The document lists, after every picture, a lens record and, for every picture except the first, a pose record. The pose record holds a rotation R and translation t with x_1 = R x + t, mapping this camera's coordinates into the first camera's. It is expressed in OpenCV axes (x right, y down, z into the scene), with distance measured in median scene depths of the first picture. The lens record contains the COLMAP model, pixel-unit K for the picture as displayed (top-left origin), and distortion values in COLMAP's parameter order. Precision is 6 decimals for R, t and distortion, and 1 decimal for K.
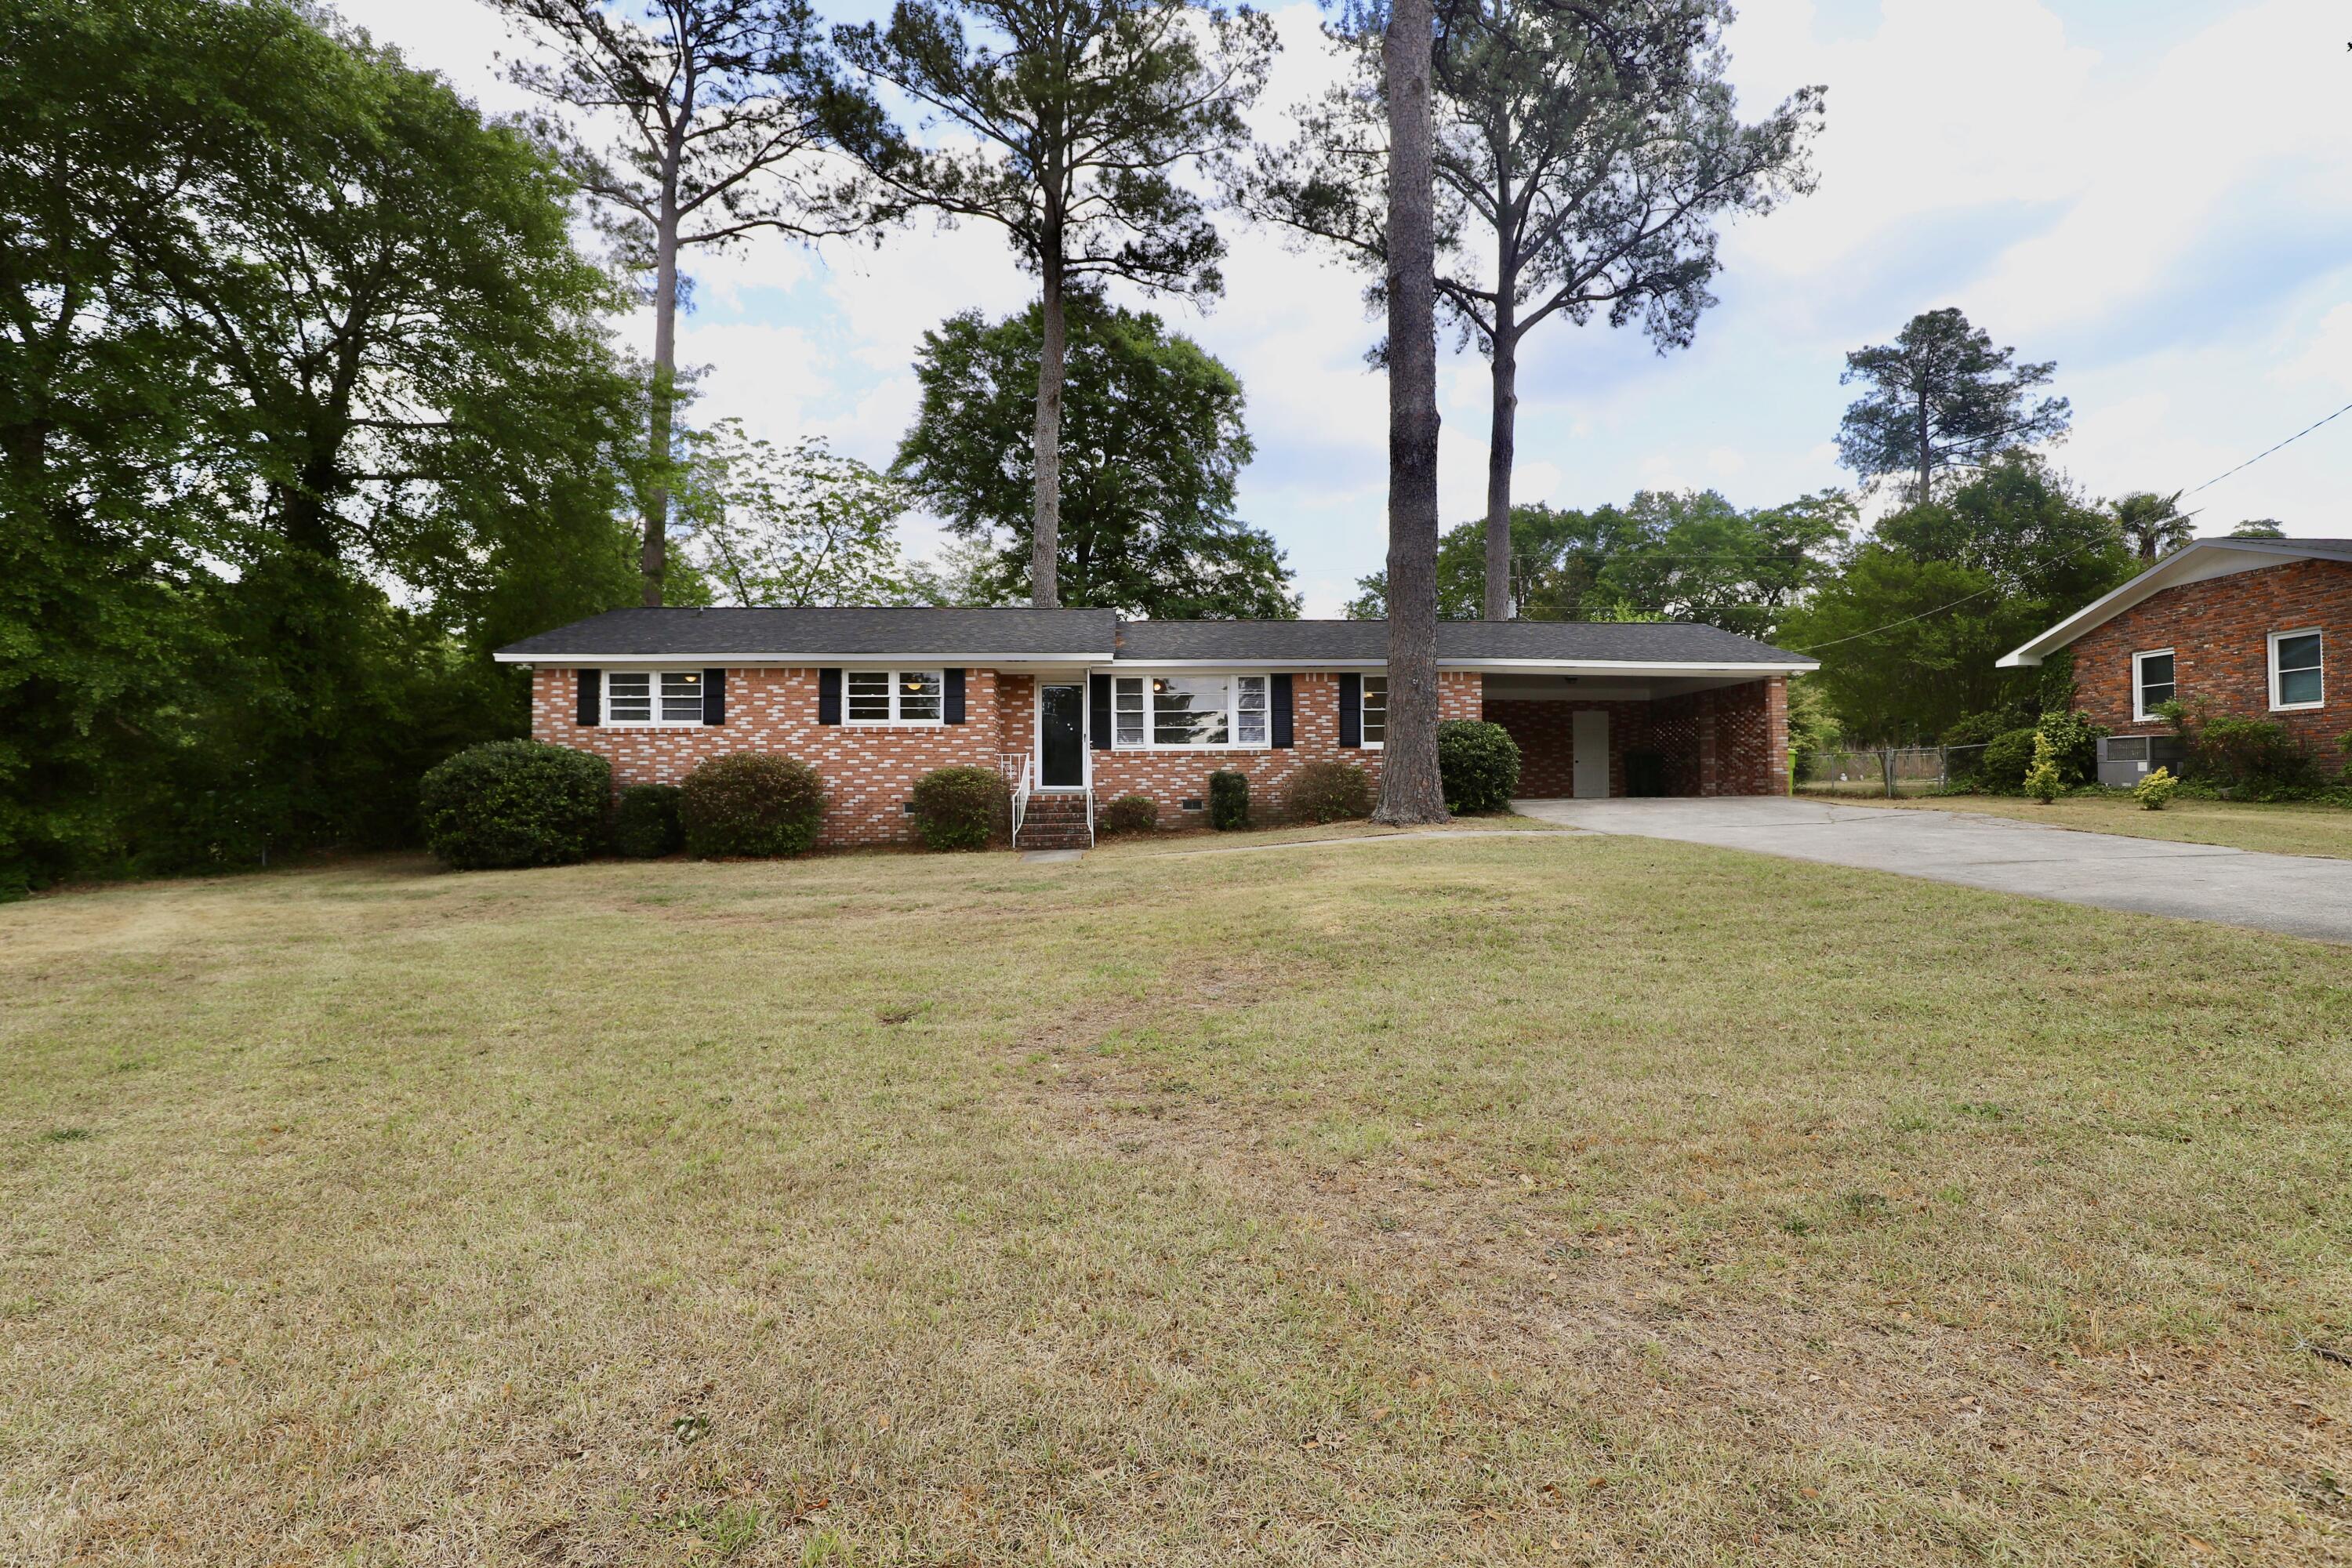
lens RADIAL K [[1106.6, 0, 1176.0], [0, 1106.6, 784.0], [0, 0, 1]] dist [-0.020804, 0.000280]
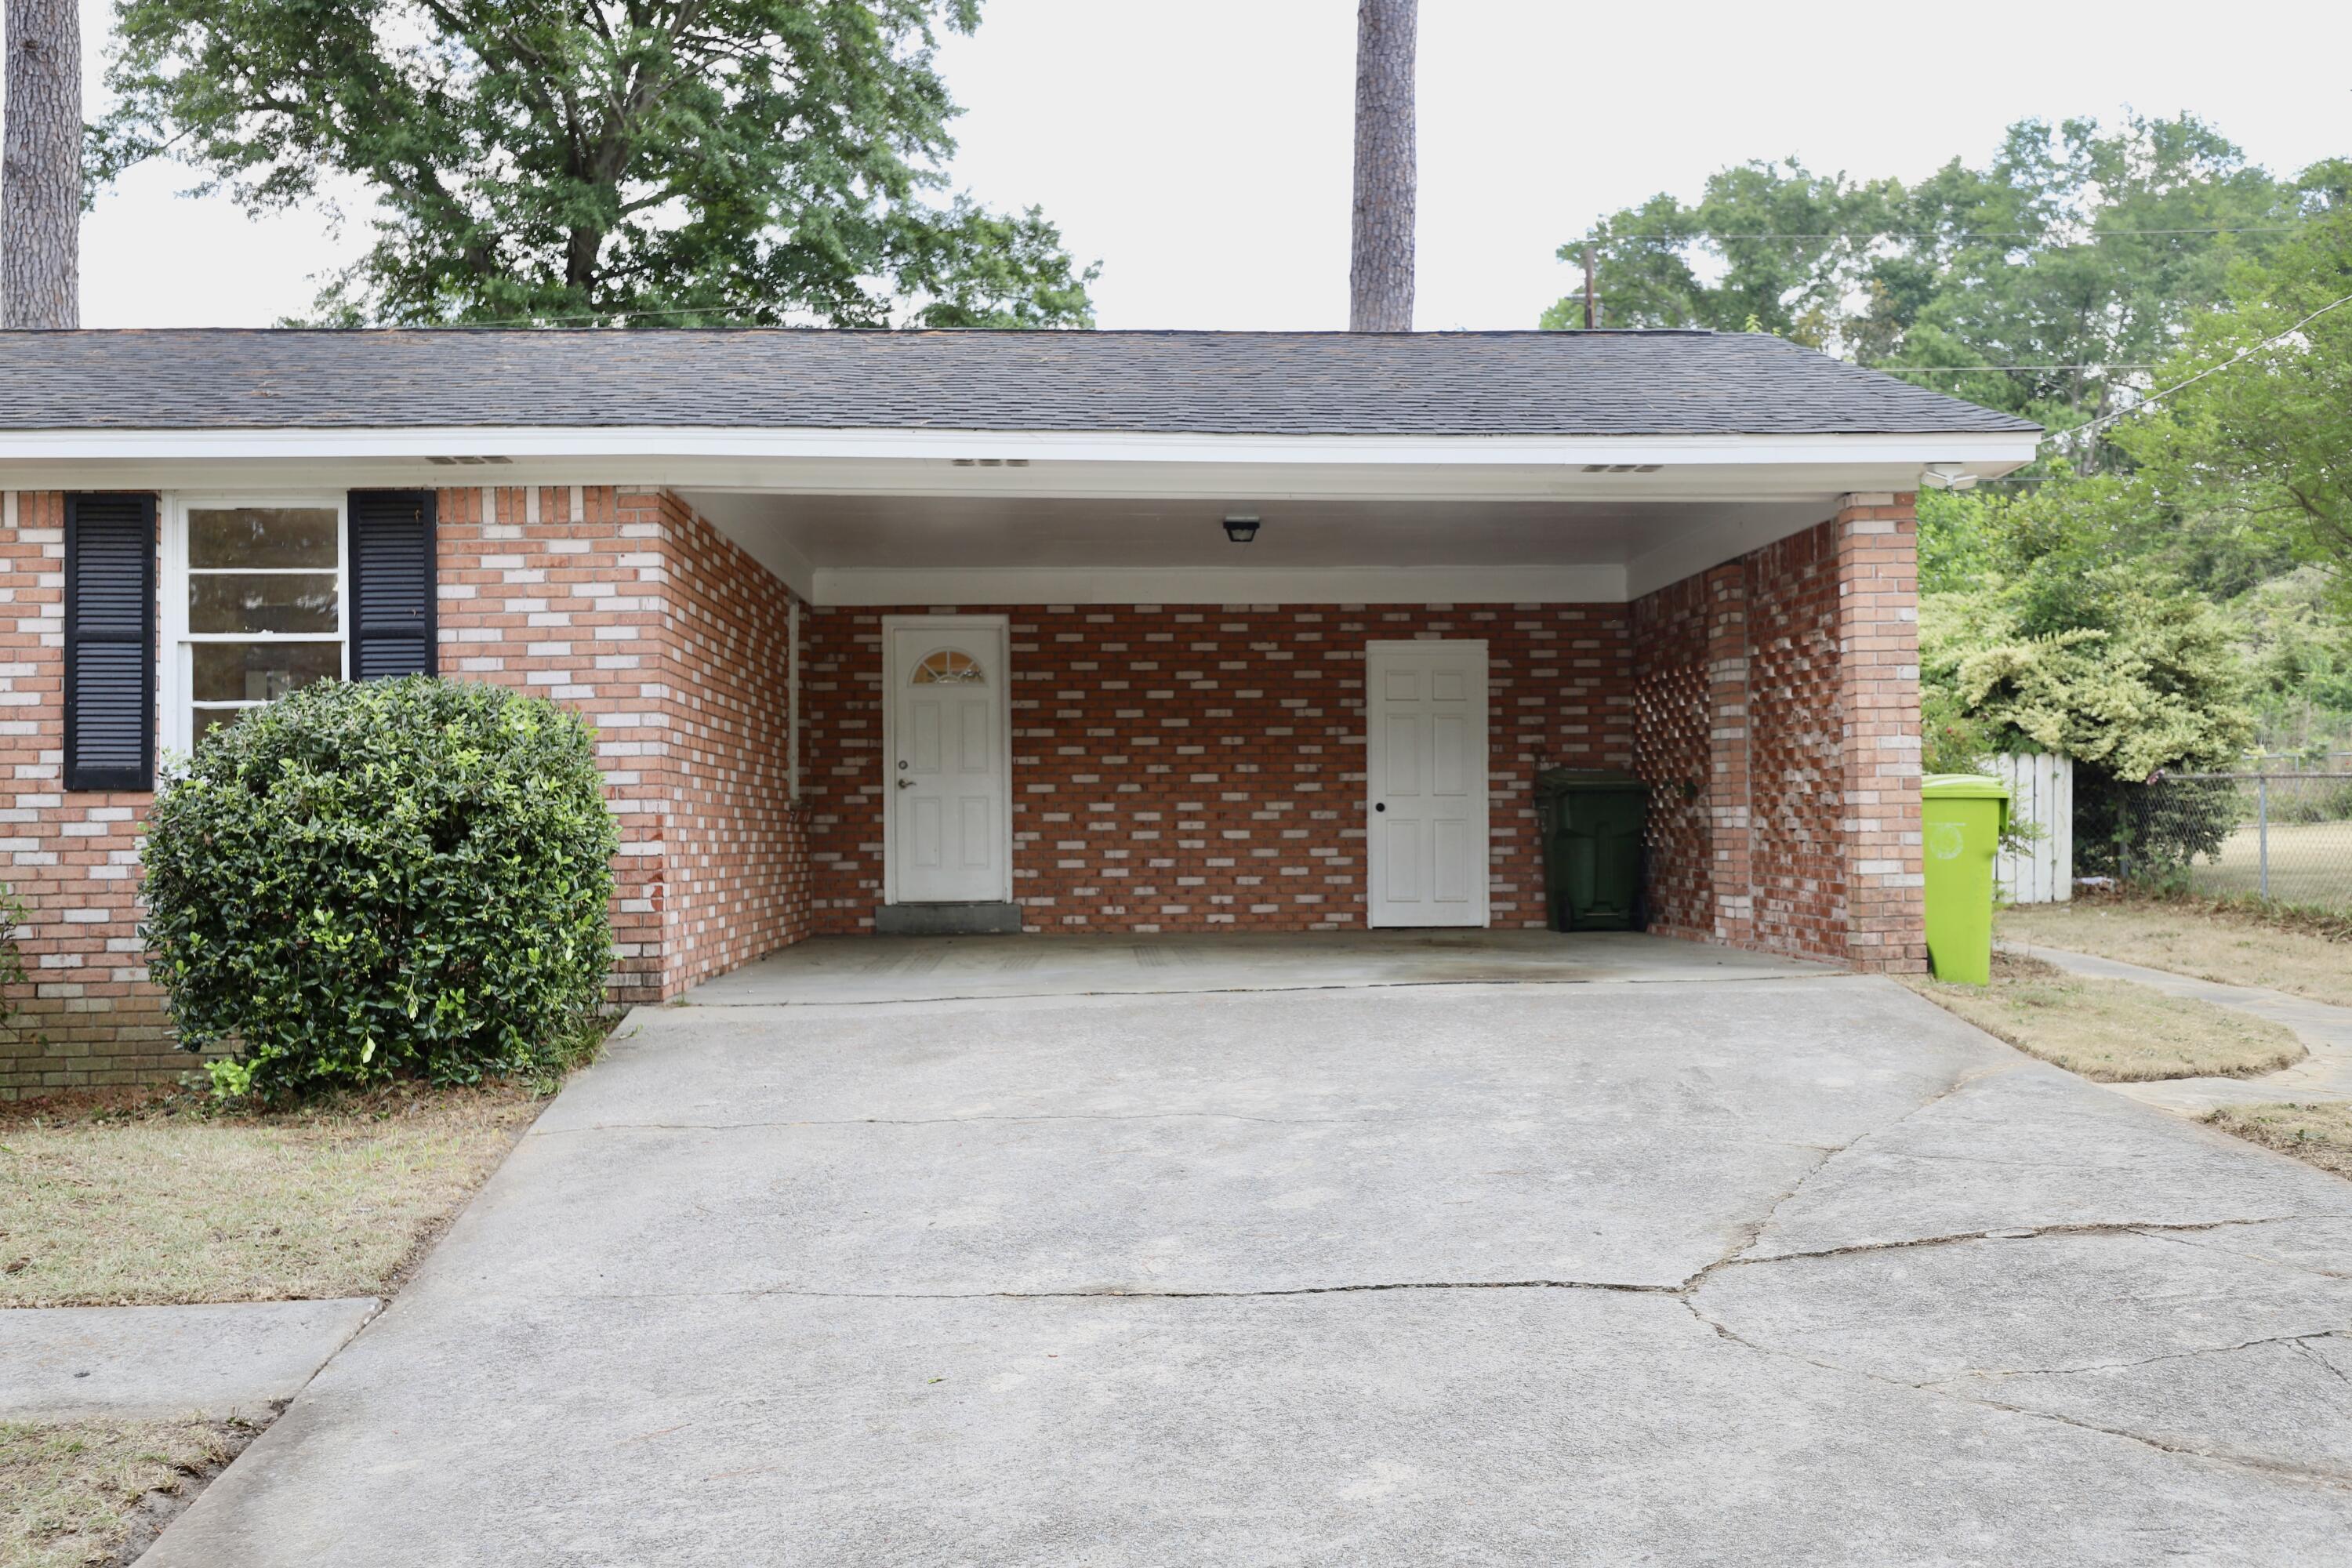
lens RADIAL K [[2179.7, 0, 1176.0], [0, 2179.7, 784.0], [0, 0, 1]] dist [0.033846, -0.000322]
pose [[0.999696, -0.004579, -0.024216, 0.414829], [0.004536, 0.999988, -0.001799, -0.033330], [0.024224, 0.001689, 0.999705, 0.521255]]
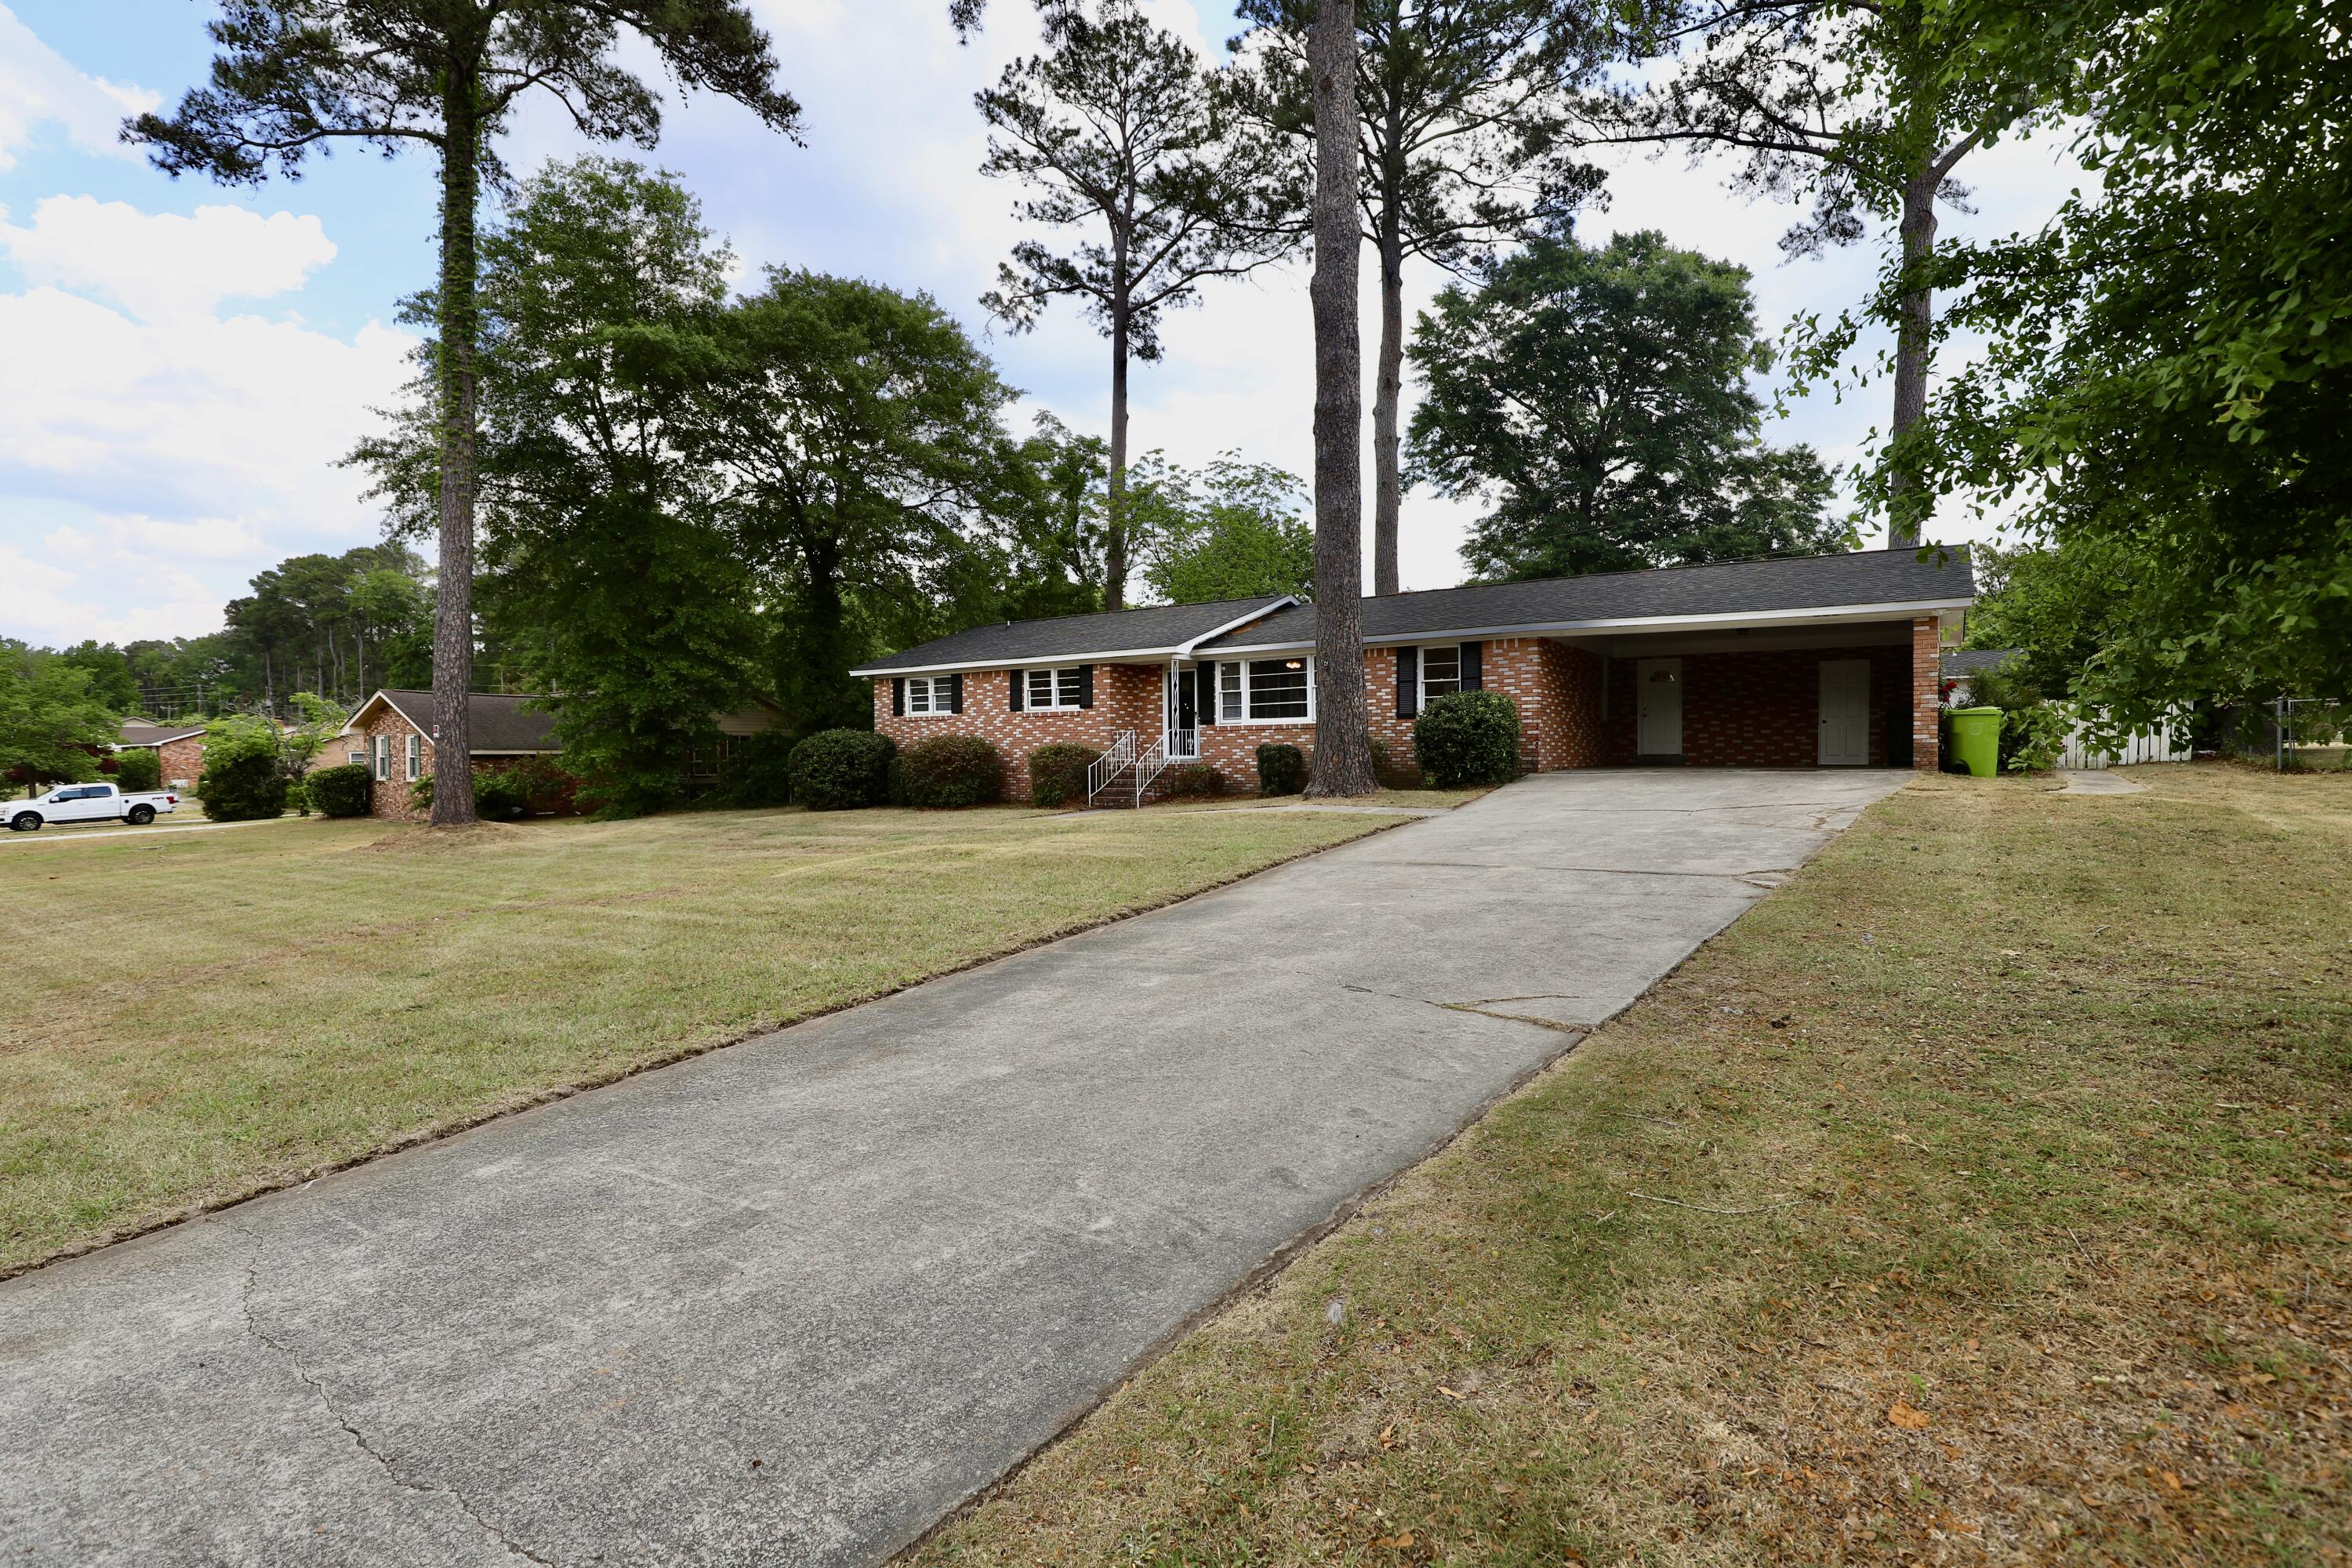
lens RADIAL K [[1106.6, 0, 1176.0], [0, 1106.6, 784.0], [0, 0, 1]] dist [-0.020804, 0.000280]
pose [[0.777169, 0.019287, -0.628996, 0.651132], [0.012803, 0.998839, 0.046446, -0.023381], [0.629162, -0.044149, 0.776020, 0.060241]]
